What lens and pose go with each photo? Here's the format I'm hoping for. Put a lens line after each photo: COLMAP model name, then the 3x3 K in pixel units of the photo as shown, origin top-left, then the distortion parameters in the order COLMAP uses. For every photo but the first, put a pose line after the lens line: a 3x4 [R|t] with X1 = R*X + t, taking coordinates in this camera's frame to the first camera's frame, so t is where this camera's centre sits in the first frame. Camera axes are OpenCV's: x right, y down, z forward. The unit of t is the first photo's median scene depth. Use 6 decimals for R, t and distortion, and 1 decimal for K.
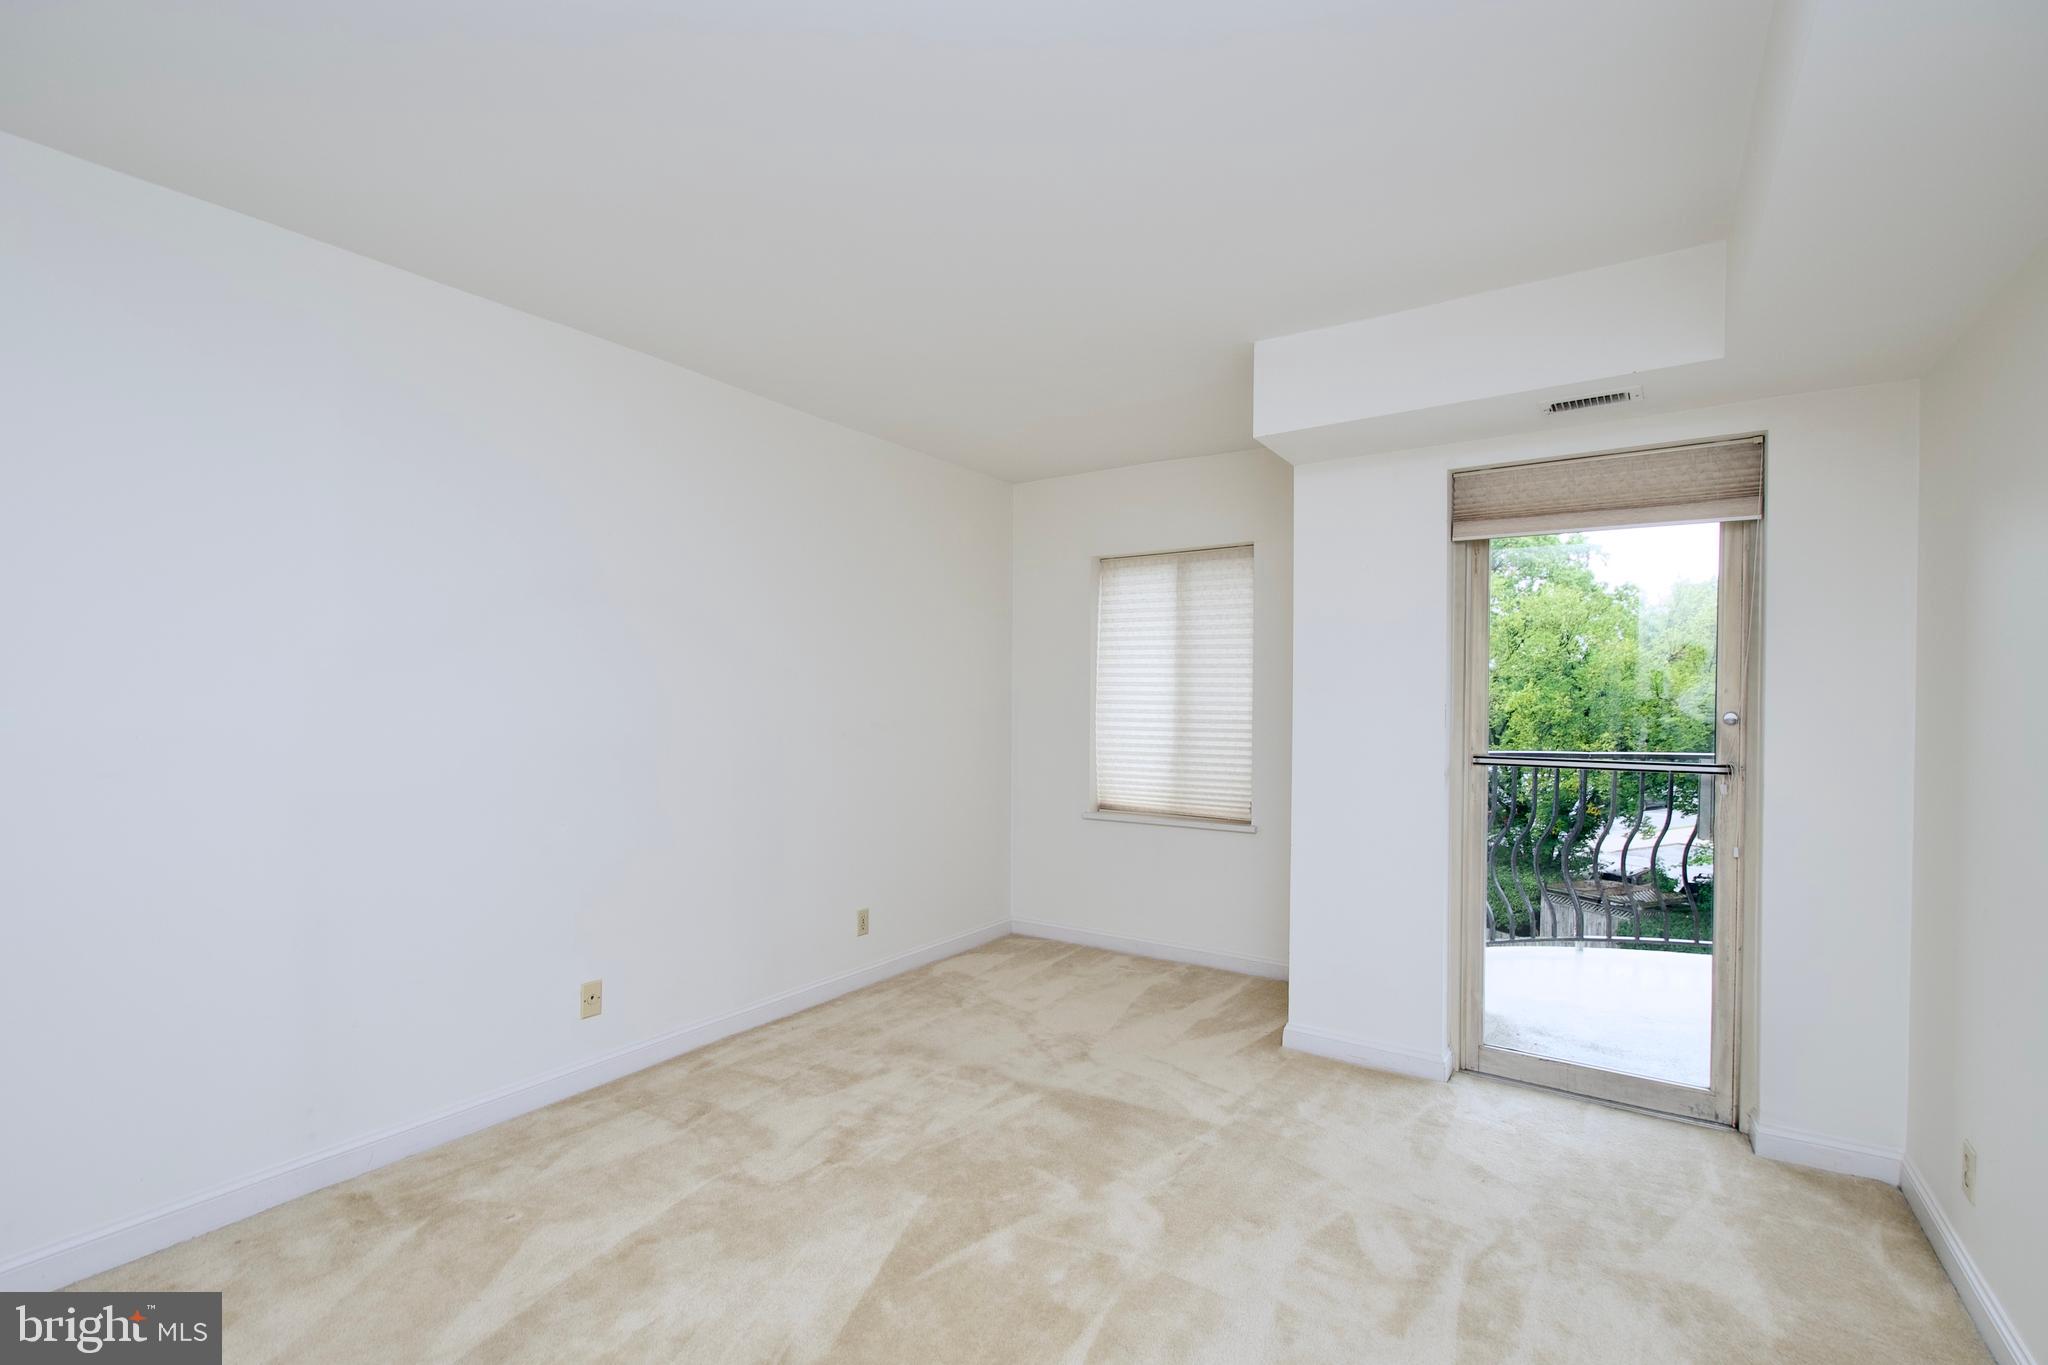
lens RADIAL K [[901.7, 0, 1017.3], [0, 901.7, 691.2], [0, 0, 1]] dist [0.005007, -0.004051]
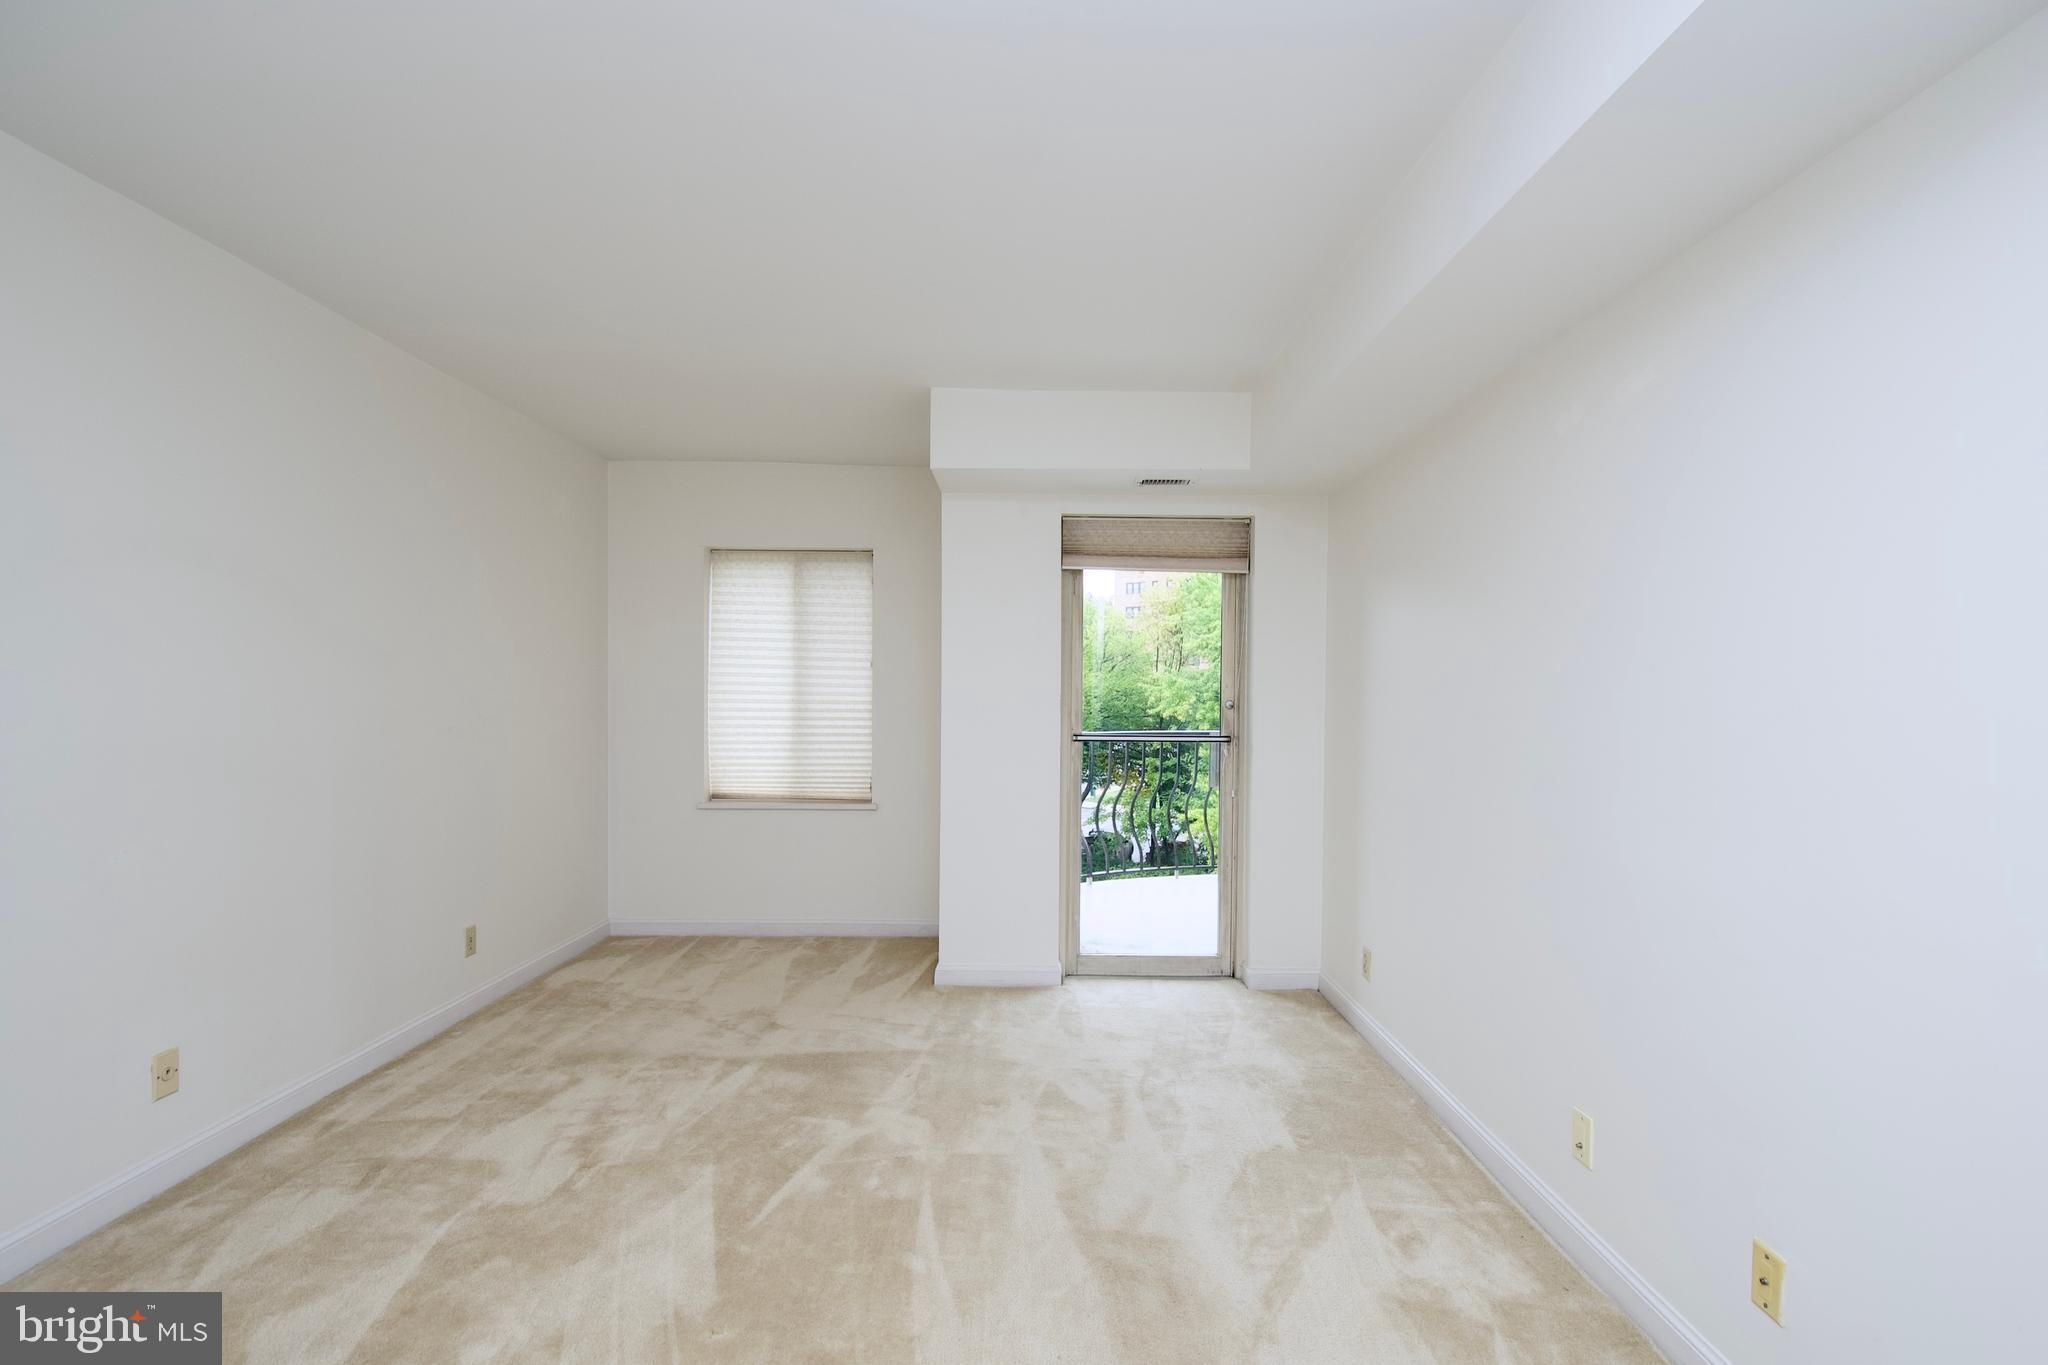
lens RADIAL K [[901.7, 0, 1037.0], [0, 901.7, 682.8], [0, 0, 1]] dist [0.005007, -0.004051]
pose [[0.828607, 0.010019, 0.559742, -0.295642], [-0.010257, 0.999944, -0.002714, 0.001099], [-0.559737, -0.003492, 0.828663, -0.057105]]
